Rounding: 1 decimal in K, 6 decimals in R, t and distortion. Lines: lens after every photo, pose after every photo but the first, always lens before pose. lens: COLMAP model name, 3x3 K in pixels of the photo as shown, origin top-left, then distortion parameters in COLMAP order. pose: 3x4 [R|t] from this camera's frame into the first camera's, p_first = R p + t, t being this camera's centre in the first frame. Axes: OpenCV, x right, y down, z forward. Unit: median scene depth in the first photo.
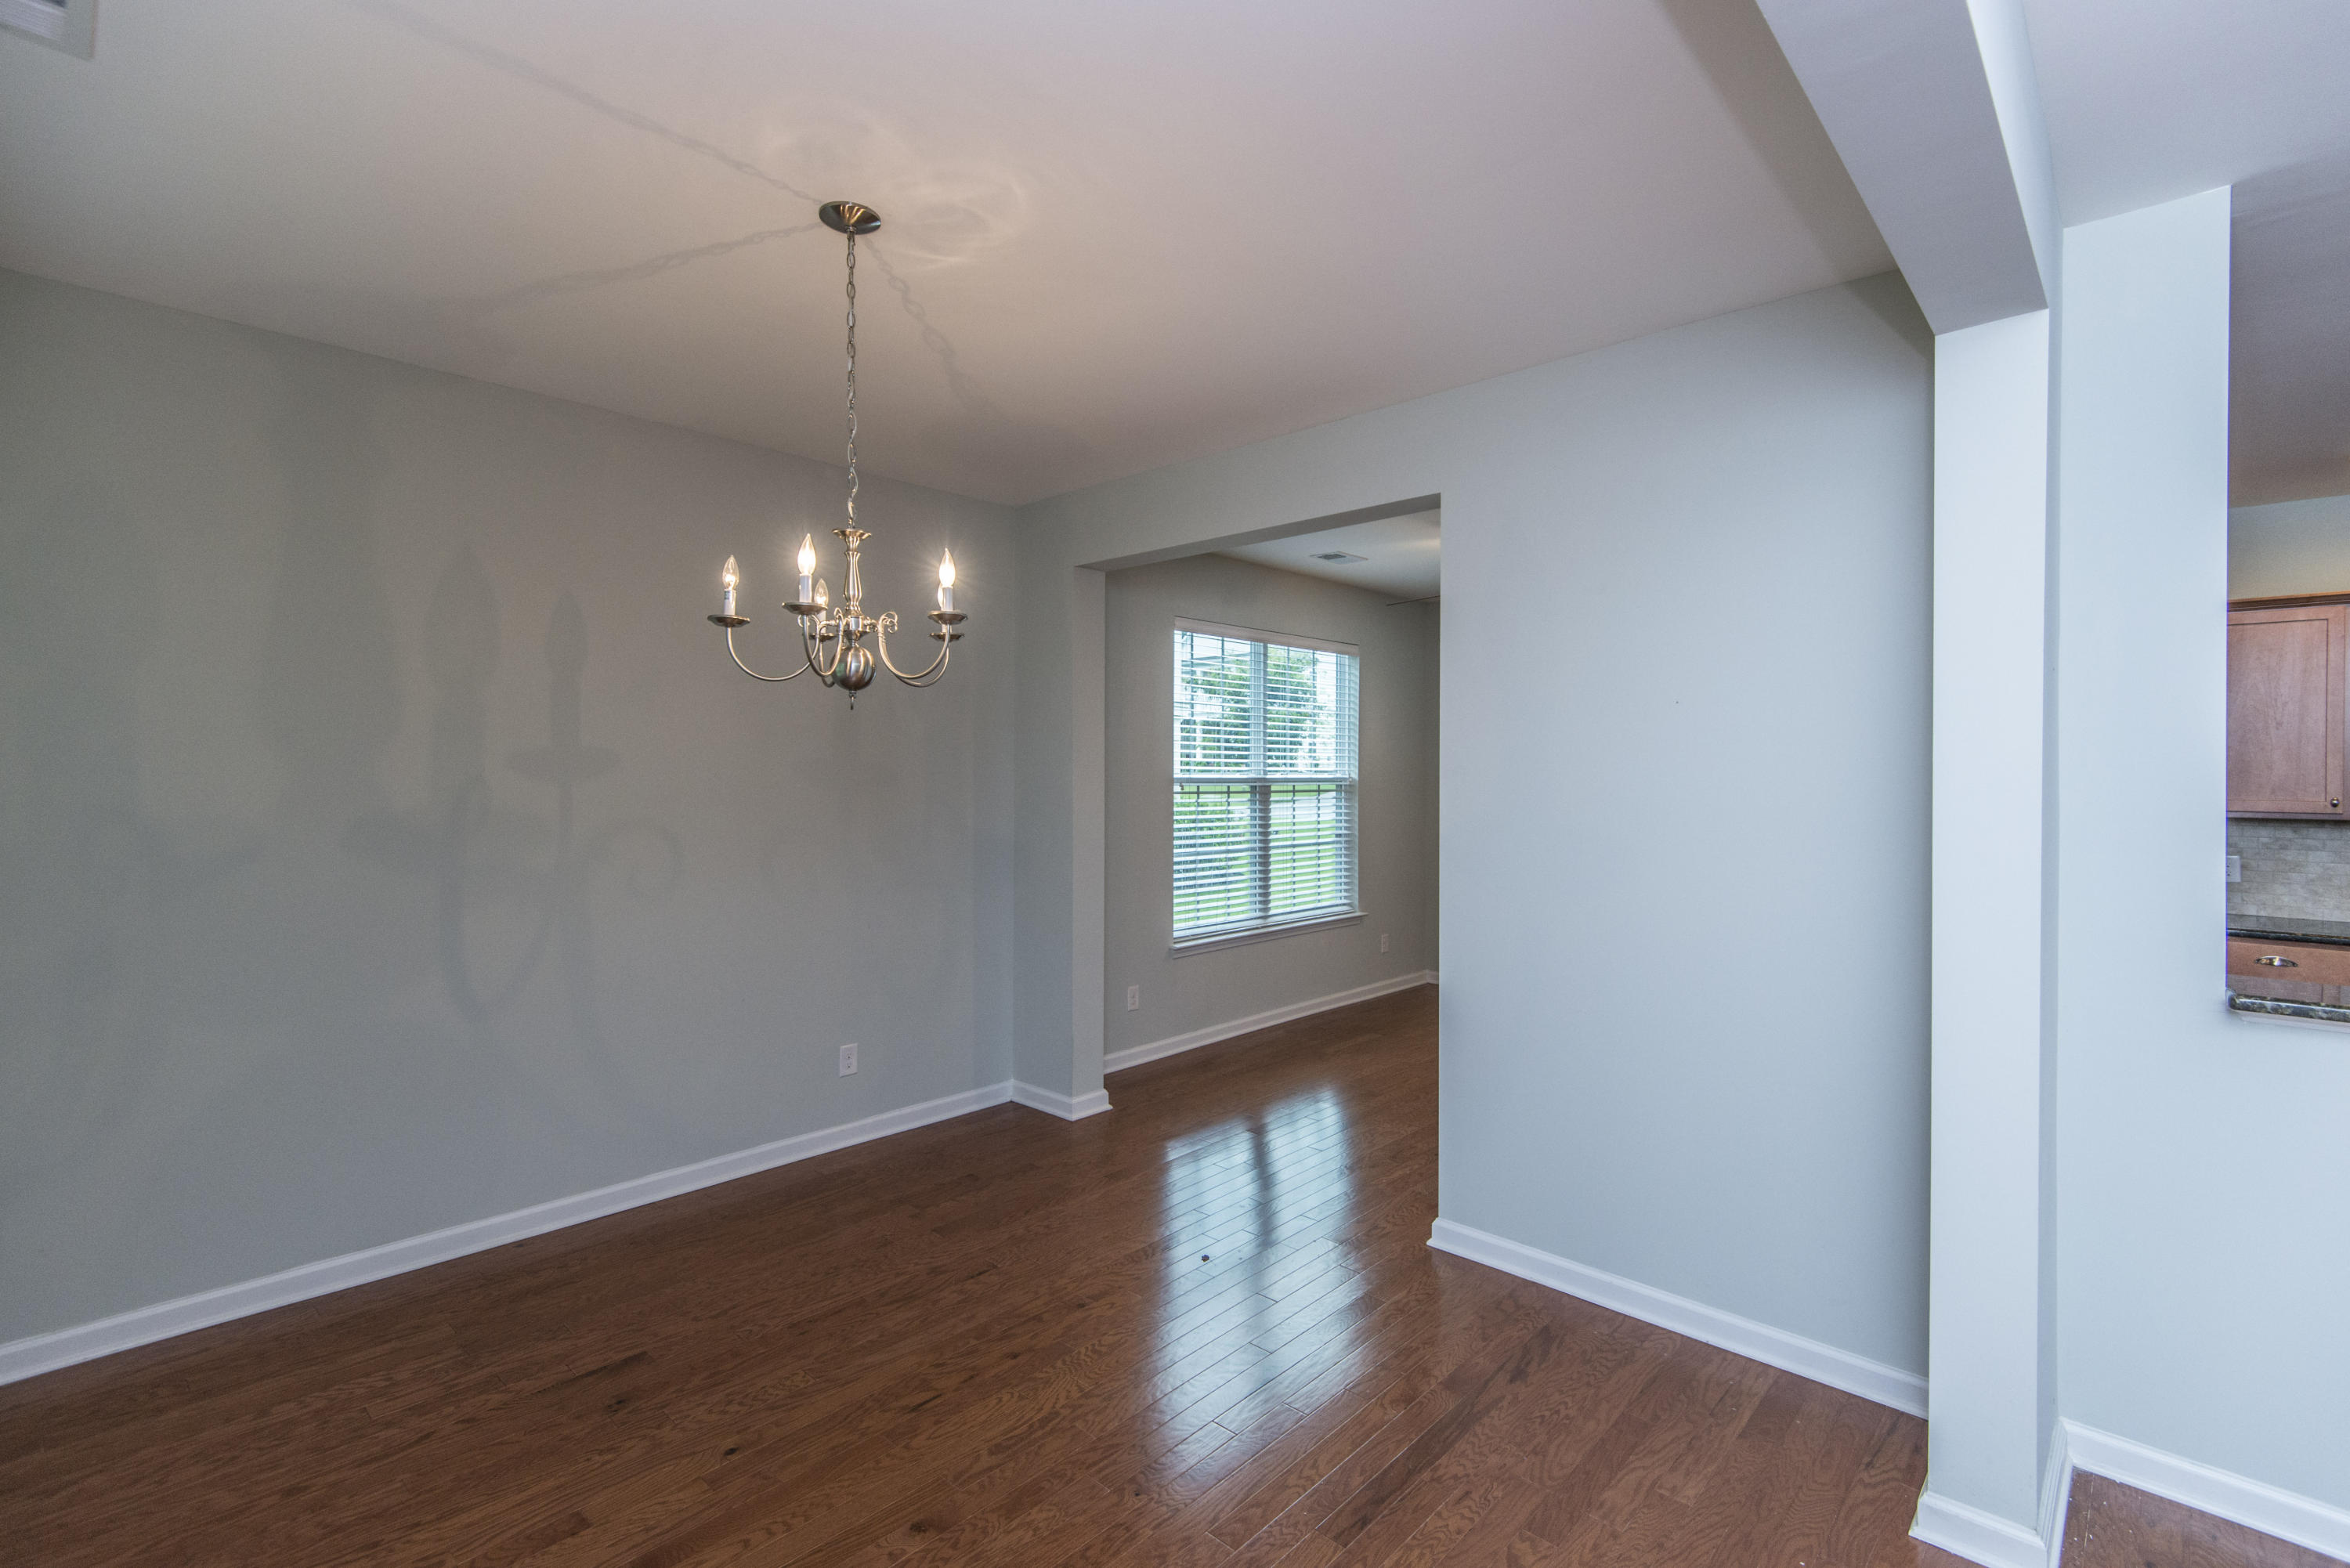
lens RADIAL K [[1056.9, 0, 1180.8], [0, 1056.9, 775.5], [0, 0, 1]] dist [0.026729, -0.015668]
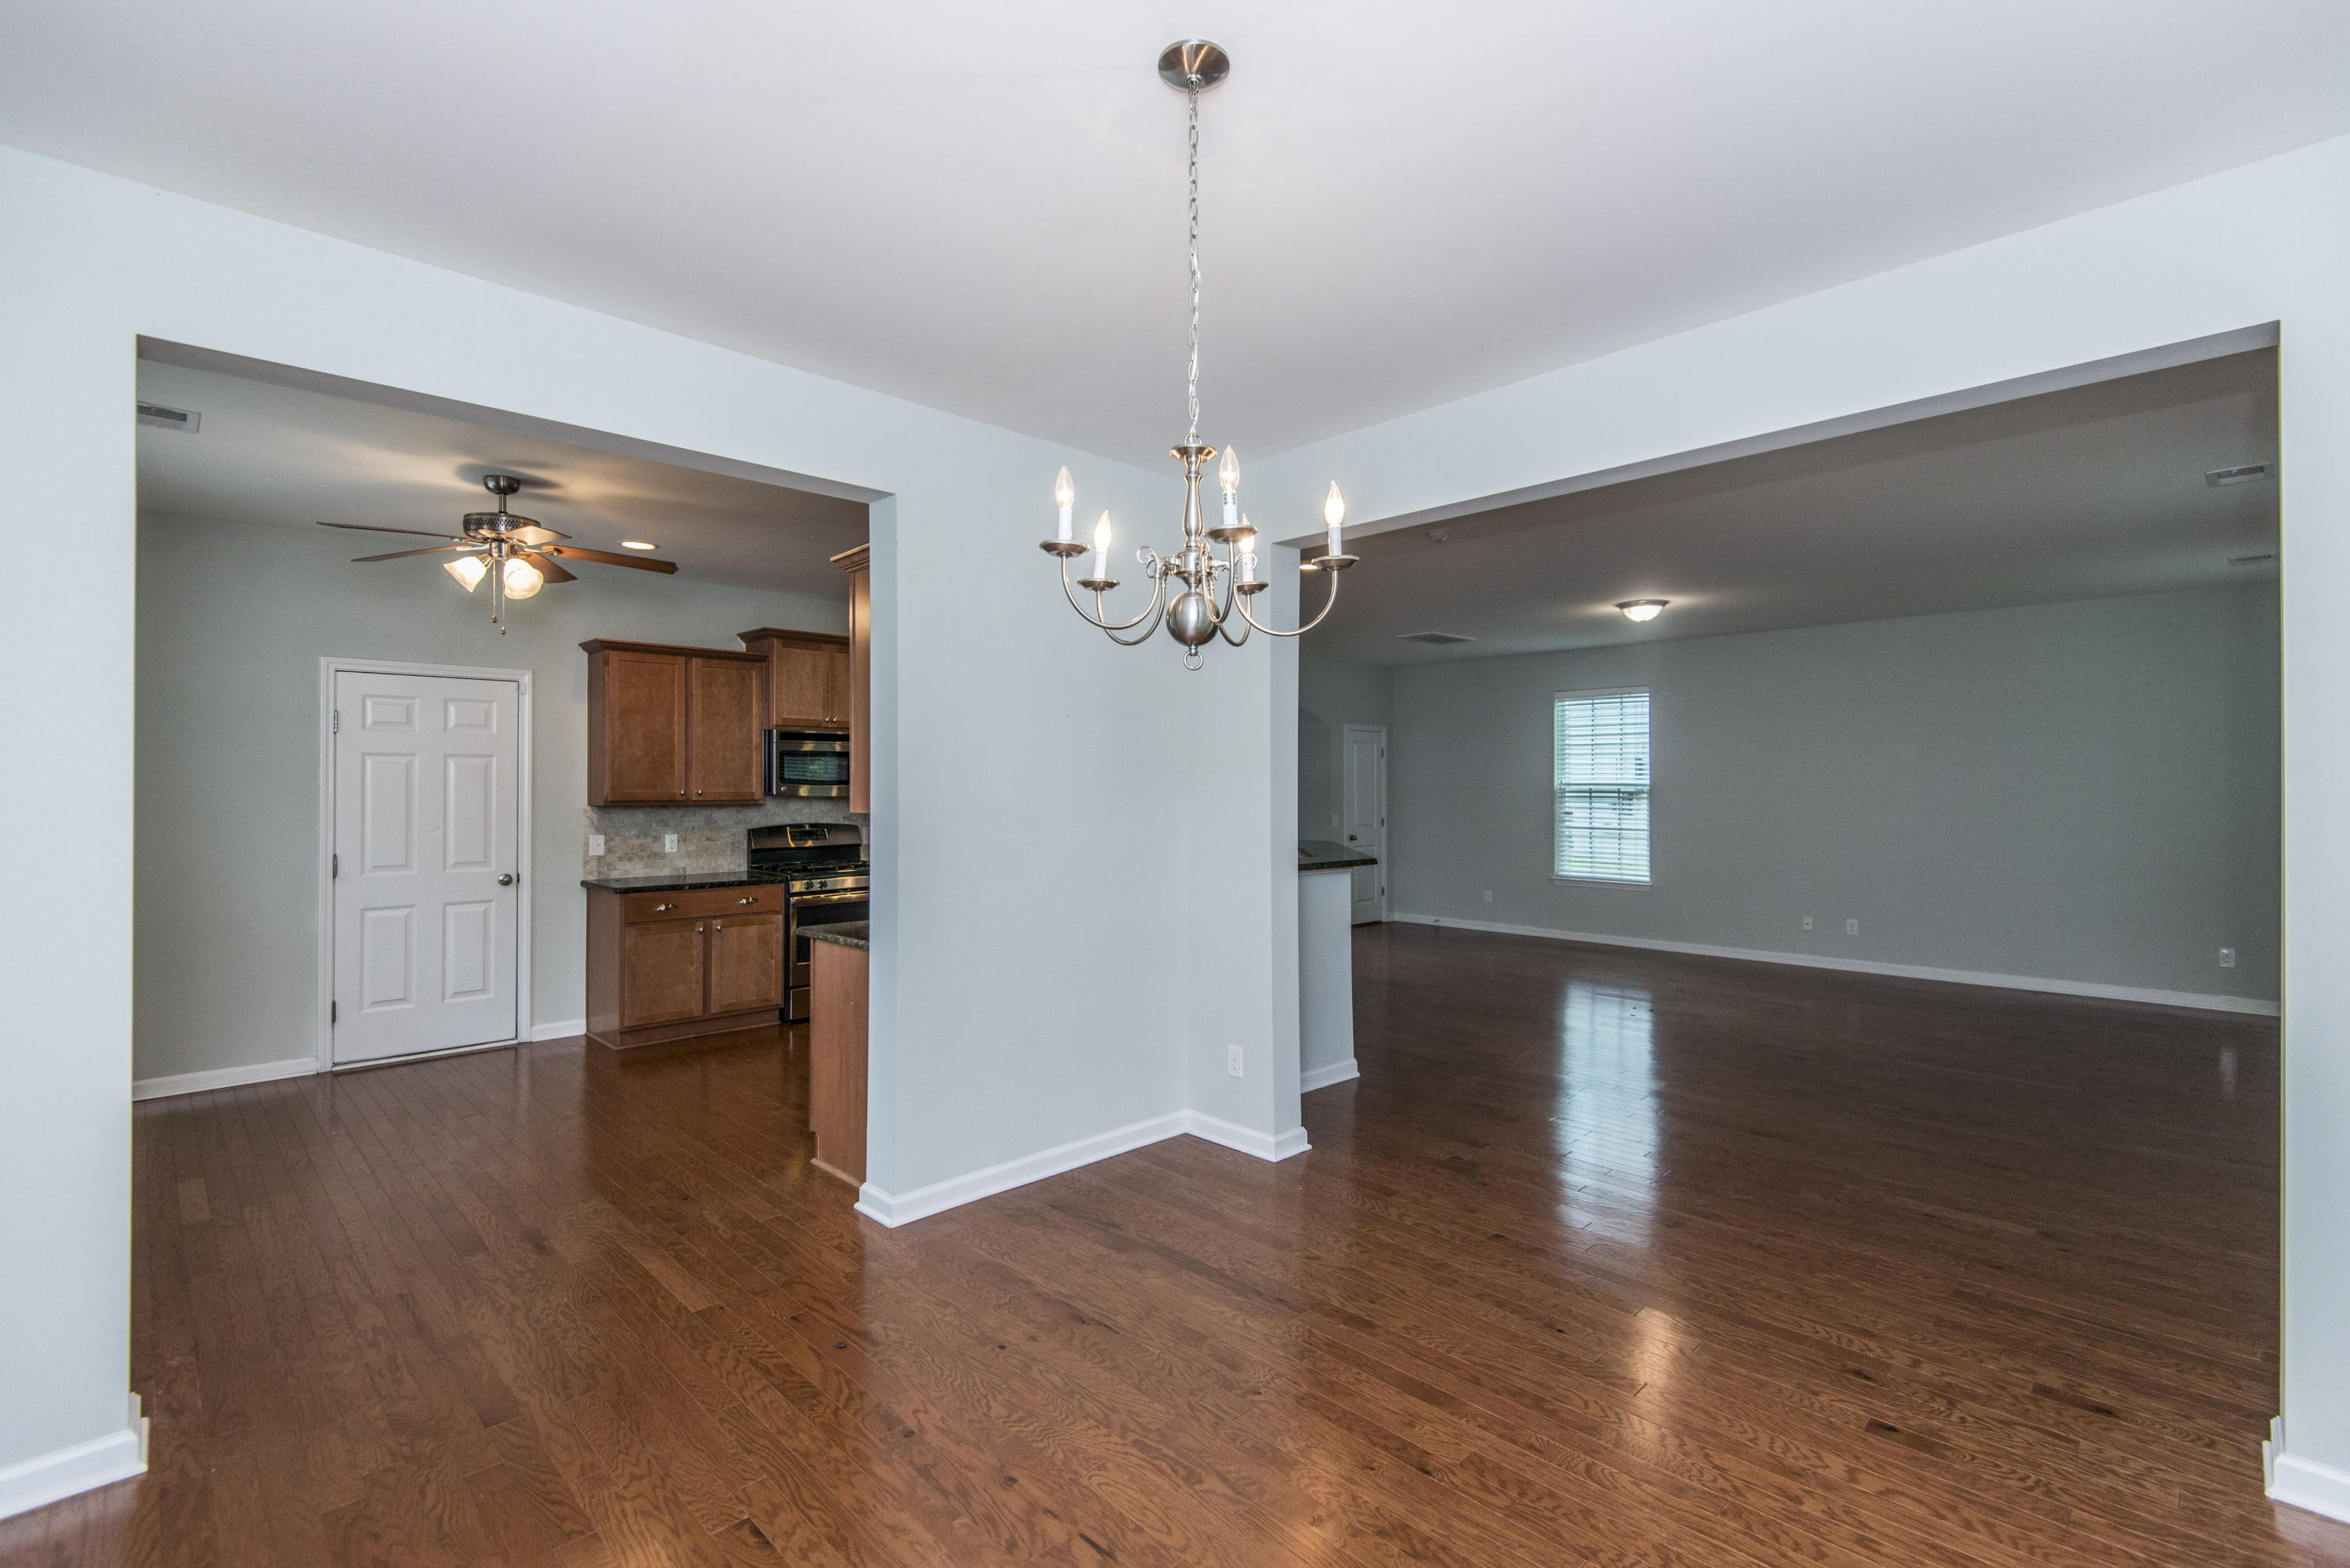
lens RADIAL K [[1056.9, 0, 1191.7], [0, 1056.9, 786.8], [0, 0, 1]] dist [0.026729, -0.015668]
pose [[0.042270, -0.004229, 0.999097, -0.859664], [0.005006, 0.999979, 0.004021, 0.019969], [-0.999094, 0.004832, 0.042290, 0.750266]]
